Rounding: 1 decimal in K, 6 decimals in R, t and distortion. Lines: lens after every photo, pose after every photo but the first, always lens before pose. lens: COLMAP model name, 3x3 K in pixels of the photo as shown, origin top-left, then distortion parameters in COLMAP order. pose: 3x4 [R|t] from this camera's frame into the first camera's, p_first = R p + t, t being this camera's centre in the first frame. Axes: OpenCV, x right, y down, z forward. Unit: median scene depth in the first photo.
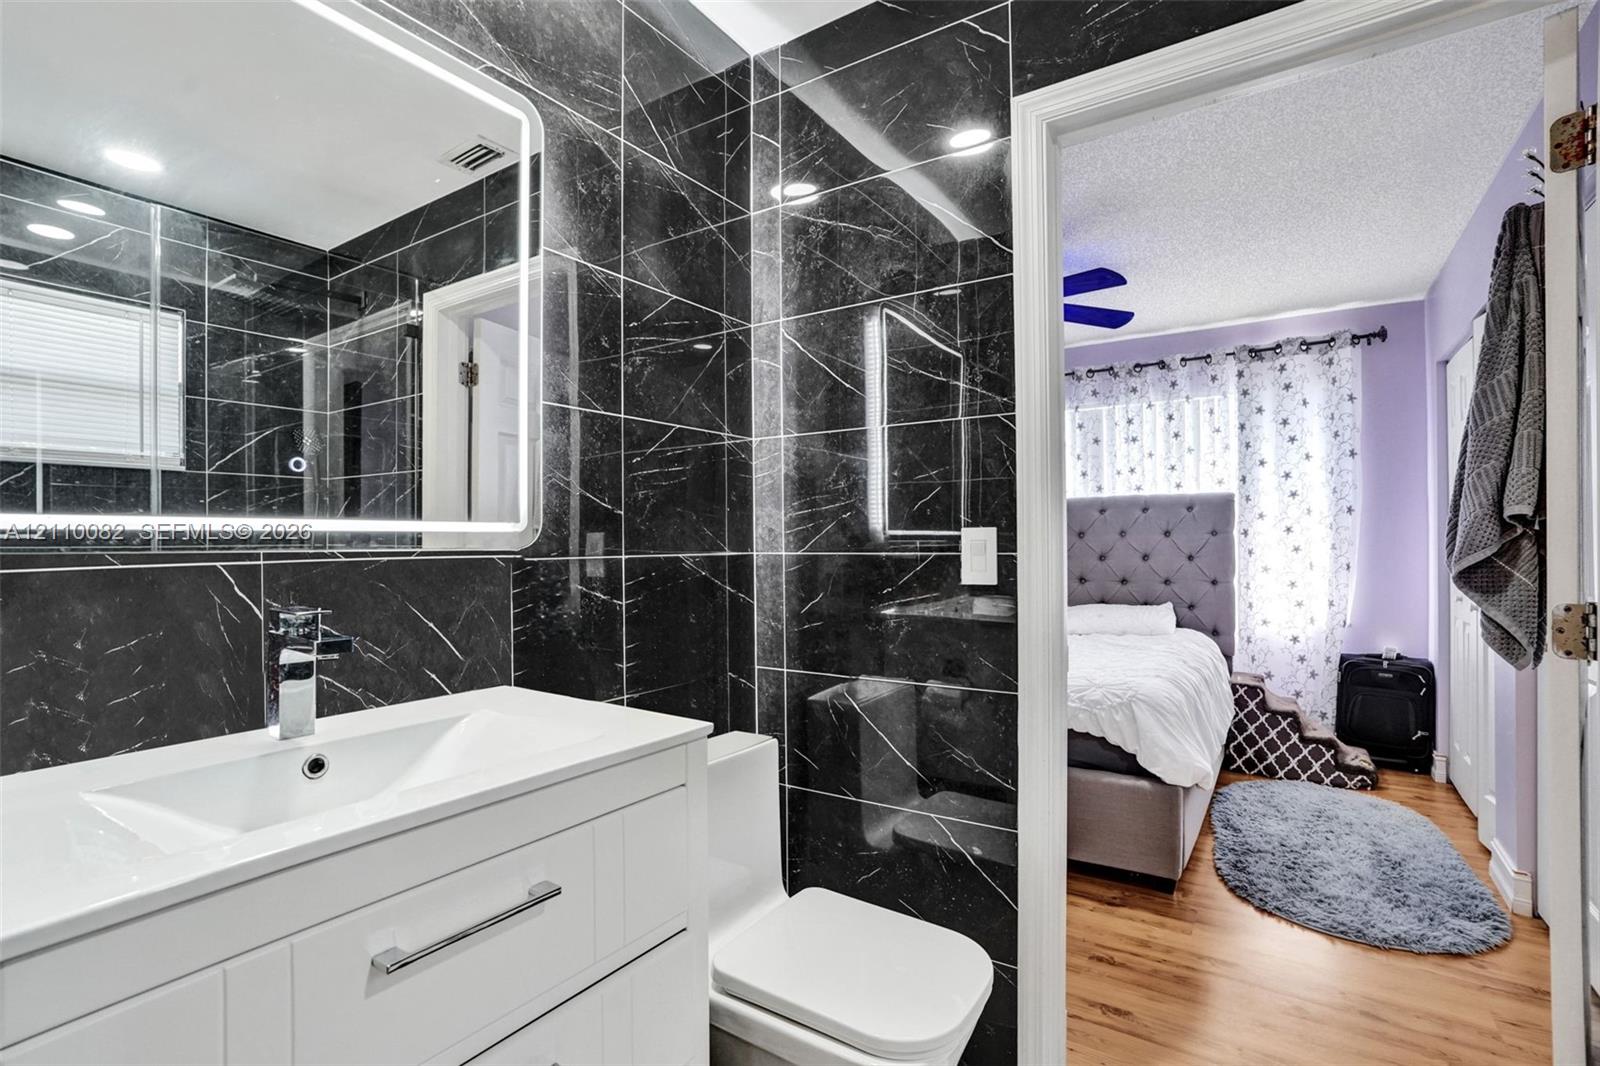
lens RADIAL K [[751.5, 0, 806.1], [0, 751.5, 538.0], [0, 0, 1]] dist [-0.037280, 0.004042]
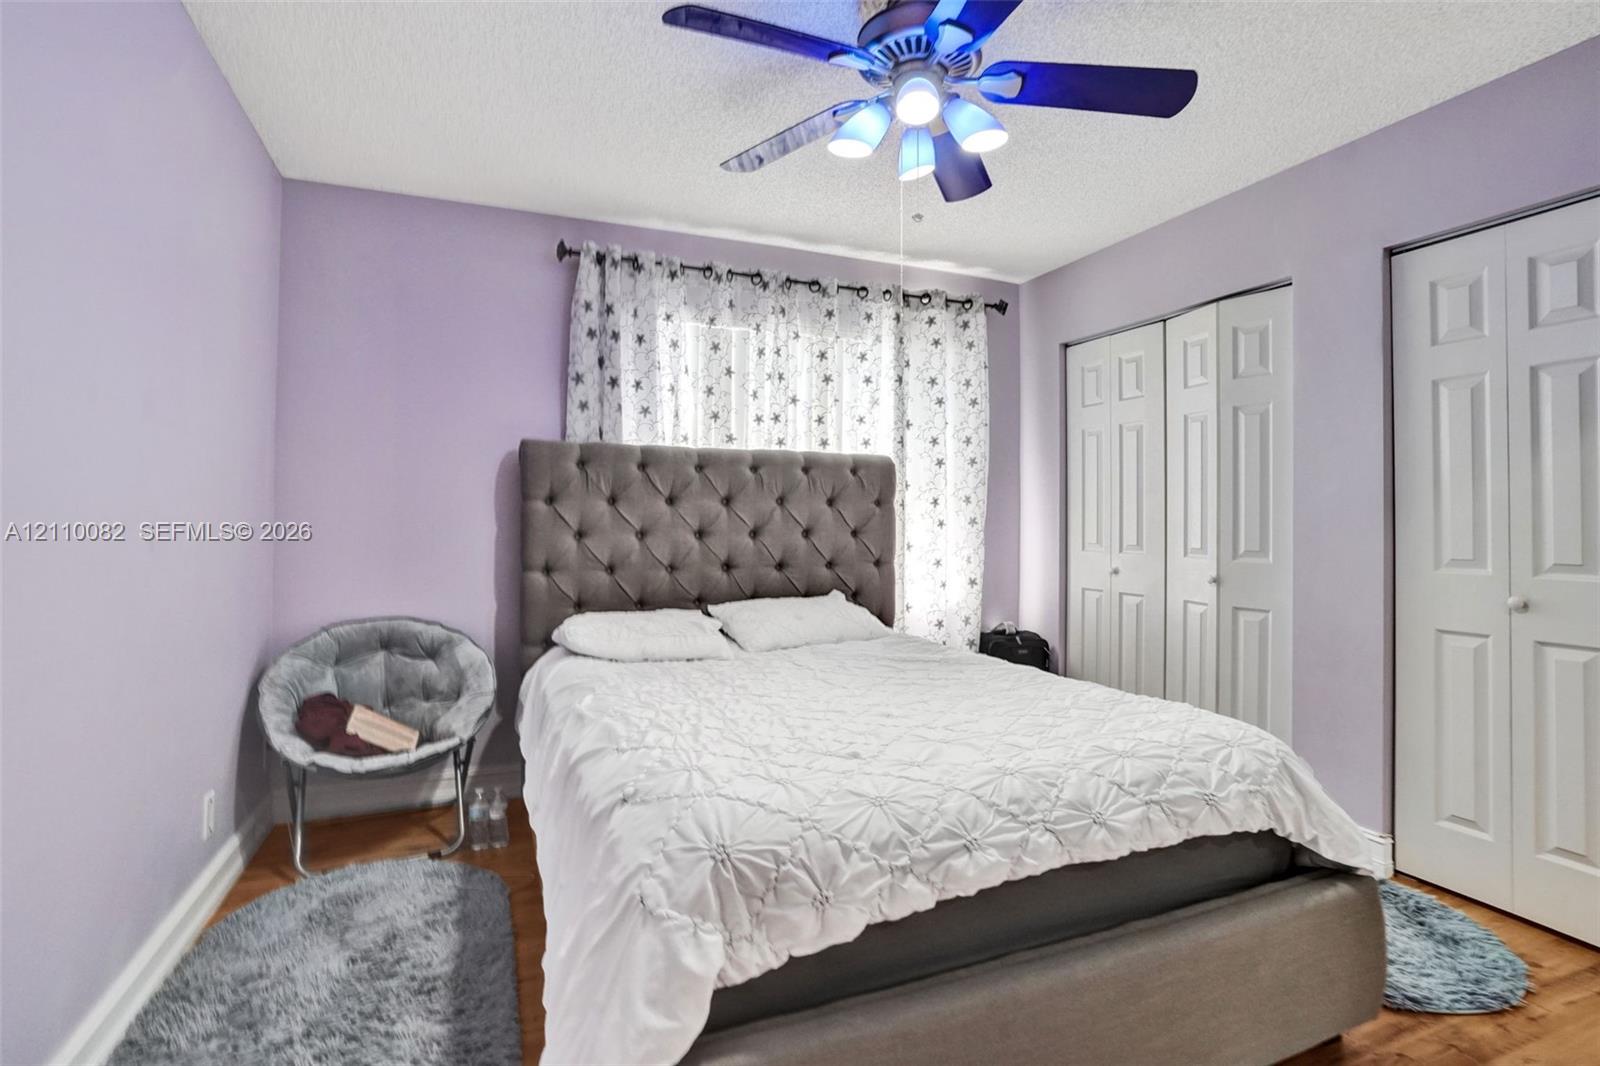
lens RADIAL K [[751.5, 0, 795.2], [0, 751.5, 523.6], [0, 0, 1]] dist [-0.037280, 0.004042]
pose [[0.572598, 0.008215, 0.819795, -0.207551], [-0.016209, 0.999868, 0.001302, 0.018222], [-0.819676, -0.014034, 0.572656, 0.666865]]
